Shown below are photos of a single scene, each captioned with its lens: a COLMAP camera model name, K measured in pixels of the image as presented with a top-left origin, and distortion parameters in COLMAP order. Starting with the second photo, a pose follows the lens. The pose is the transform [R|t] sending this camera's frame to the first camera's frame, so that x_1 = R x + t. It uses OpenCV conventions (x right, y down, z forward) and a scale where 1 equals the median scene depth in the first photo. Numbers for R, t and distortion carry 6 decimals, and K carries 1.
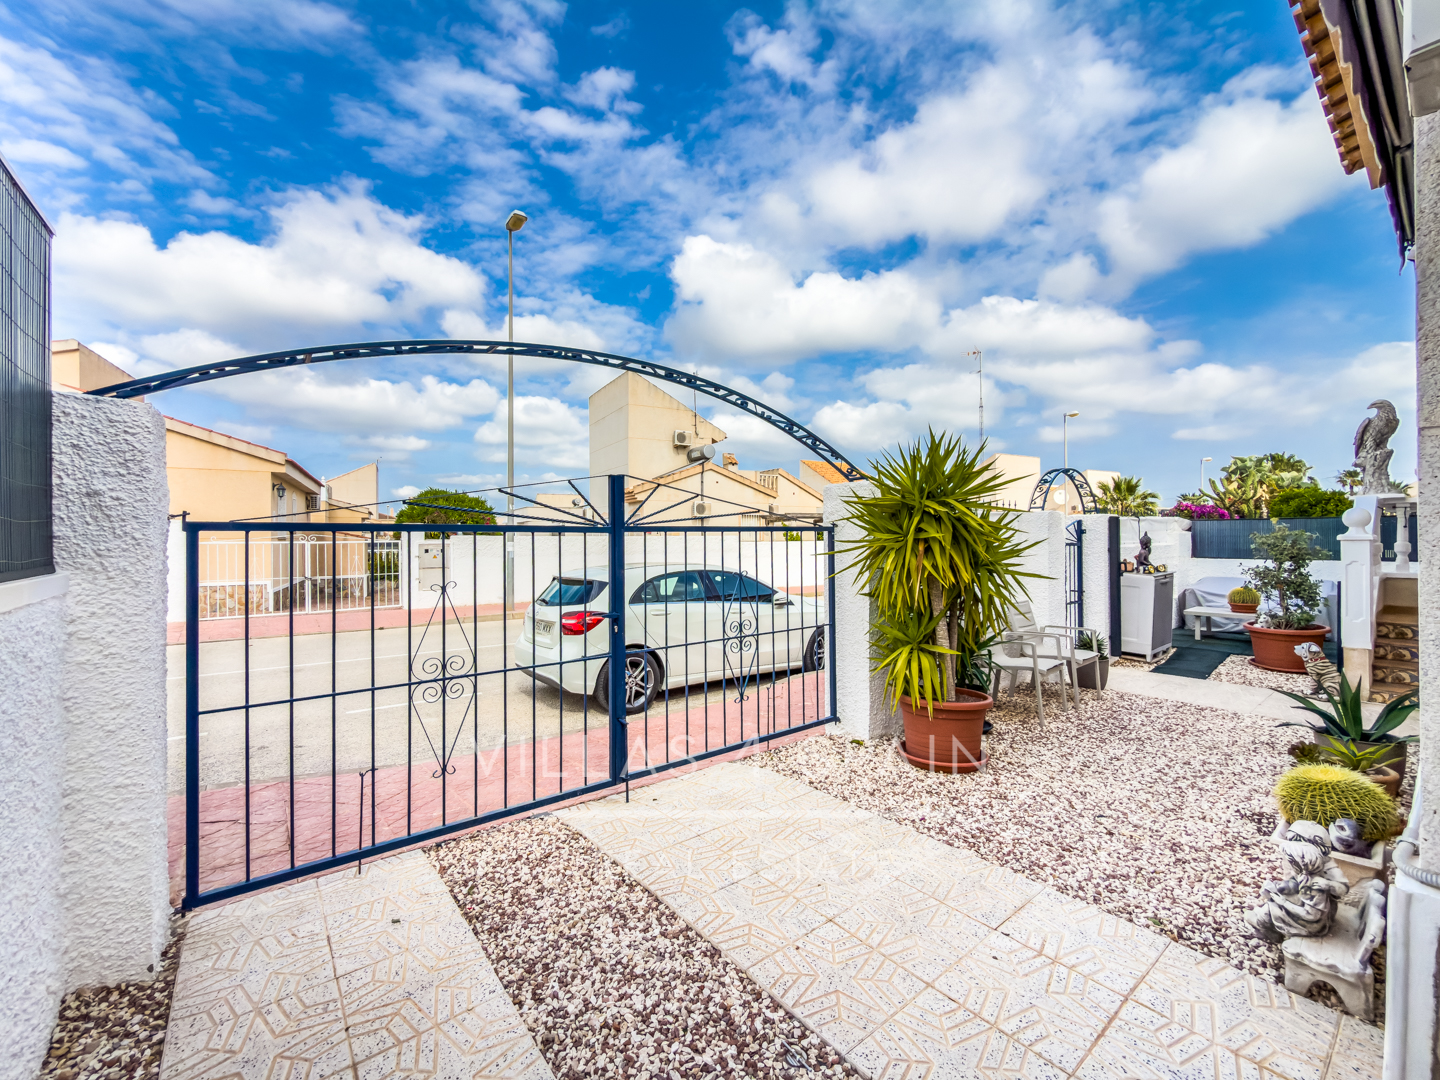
lens RADIAL K [[603.0, 0, 706.3], [0, 603.0, 534.4], [0, 0, 1]] dist [-0.007886, -0.000102]
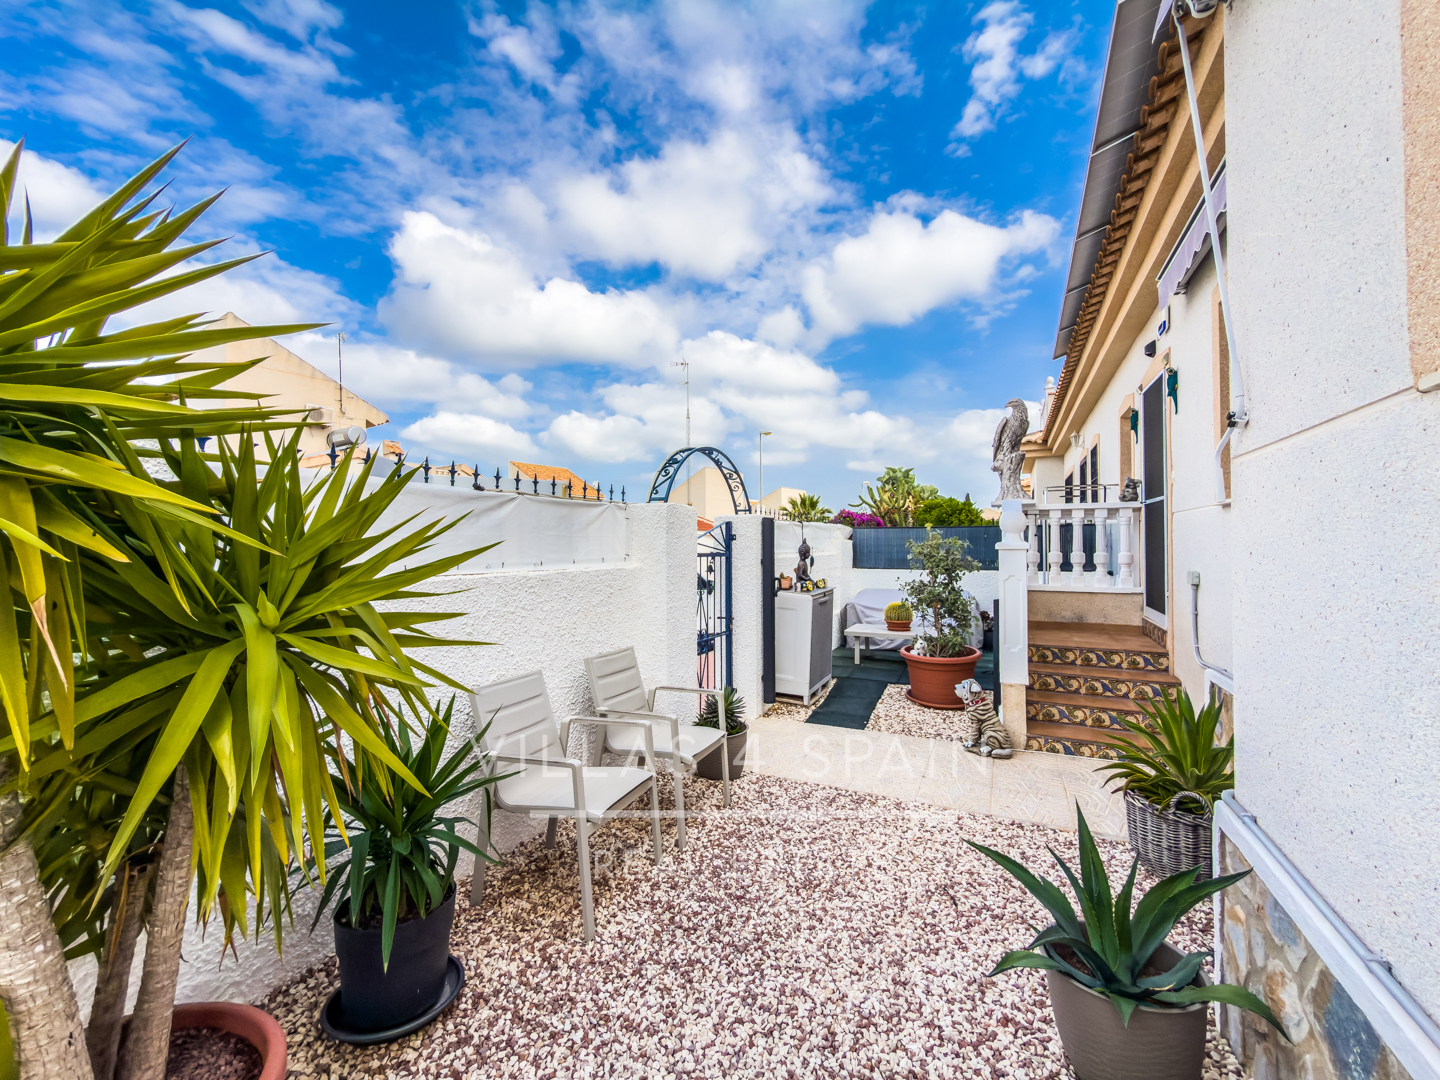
lens RADIAL K [[592.7, 0, 715.1], [0, 592.7, 535.6], [0, 0, 1]] dist [0.001946, 0.000286]
pose [[0.902573, 0.010239, 0.430416, 0.213604], [-0.004502, 0.999887, -0.014346, 0.002700], [-0.430514, 0.011010, 0.902517, 0.253841]]
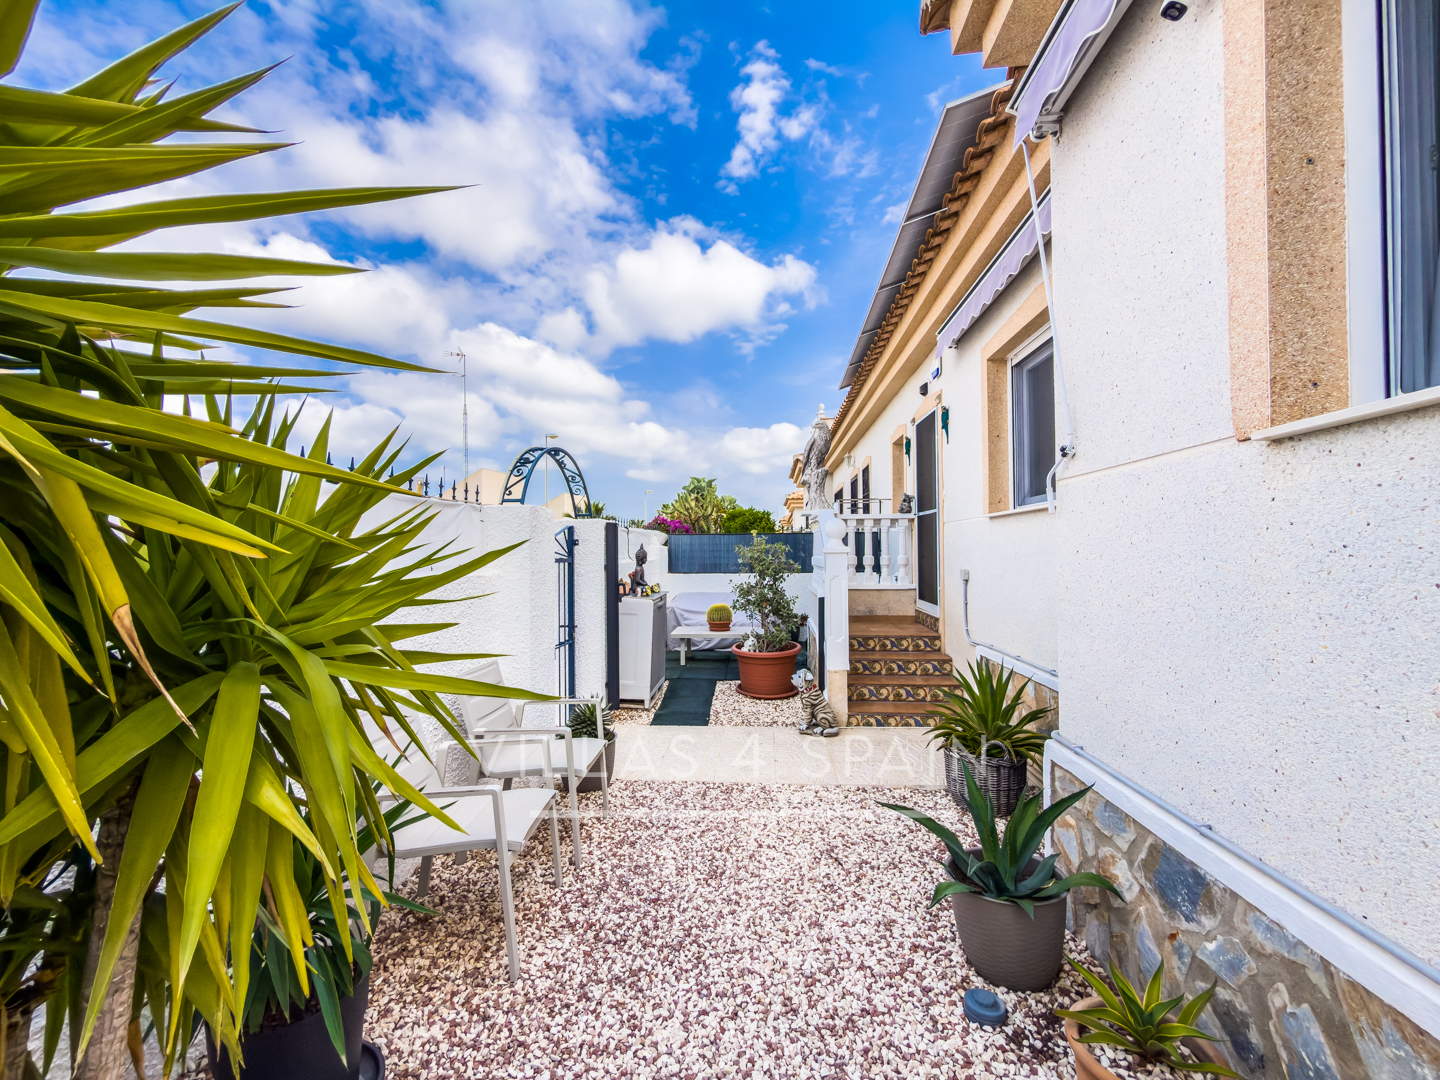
lens RADIAL K [[592.7, 0, 717.2], [0, 592.7, 540.7], [0, 0, 1]] dist [0.001946, 0.000286]
pose [[0.684216, 0.013985, 0.729146, 0.164291], [-0.000265, 0.999821, -0.018928, 0.004895], [-0.729280, 0.012758, 0.684097, 0.285588]]
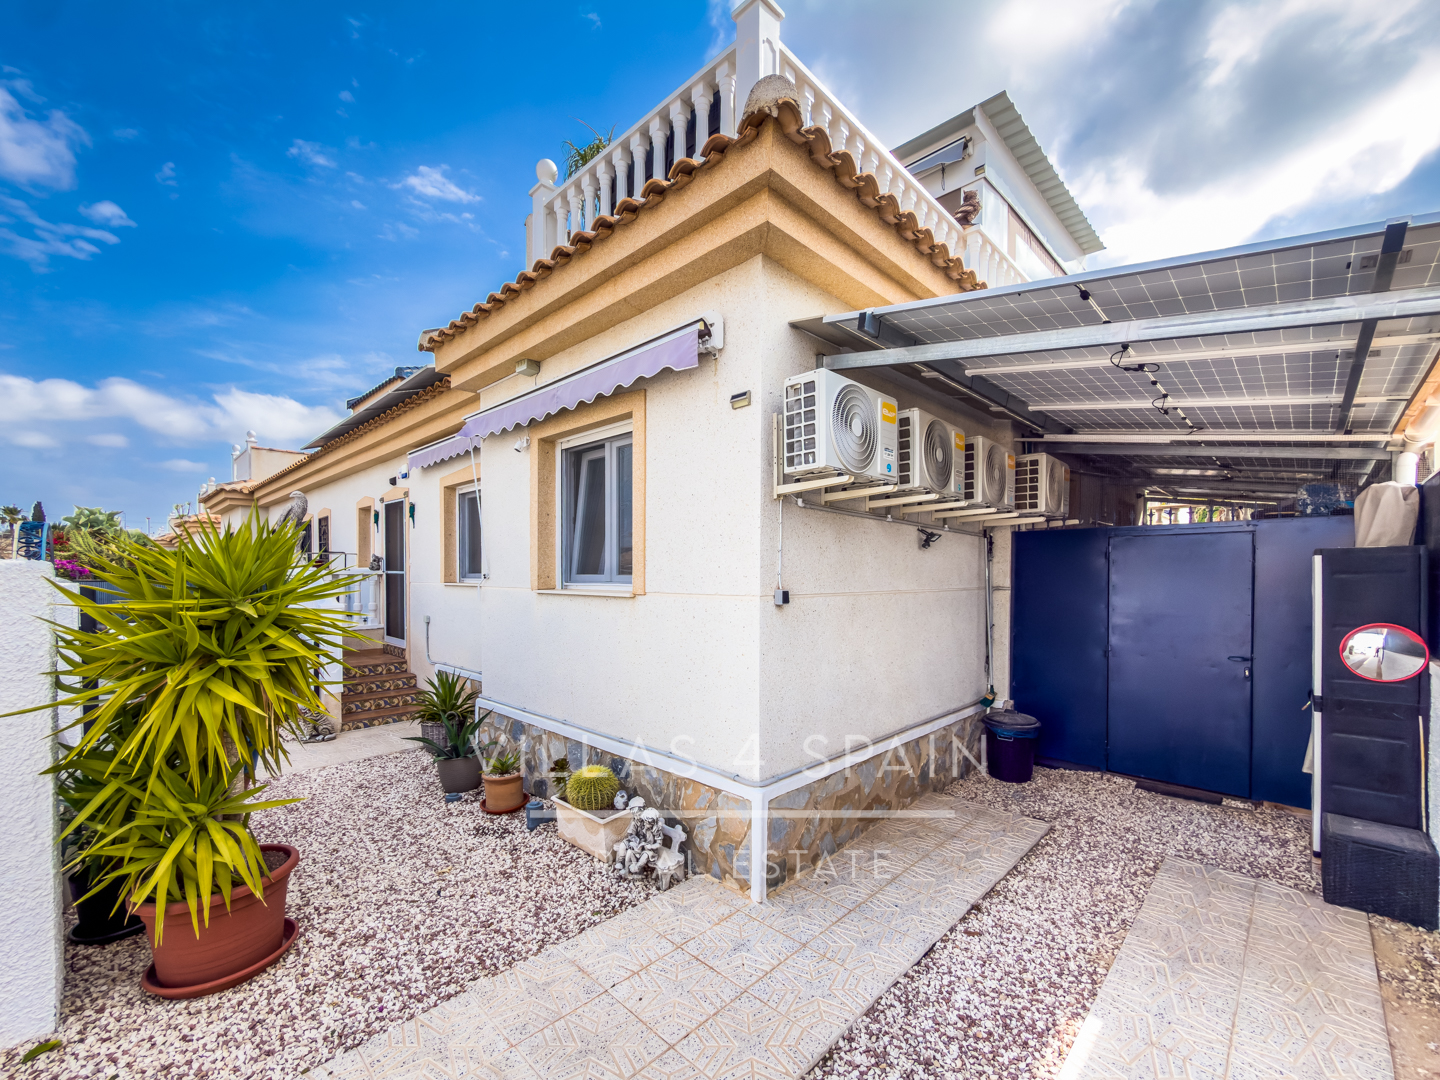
lens RADIAL K [[592.7, 0, 722.3], [0, 592.7, 587.3], [0, 0, 1]] dist [0.001946, 0.000286]
pose [[-0.144302, -0.018176, 0.989367, -0.151561], [-0.007627, 0.999822, 0.017256, -0.034667], [-0.989504, -0.005056, -0.144415, 0.206153]]
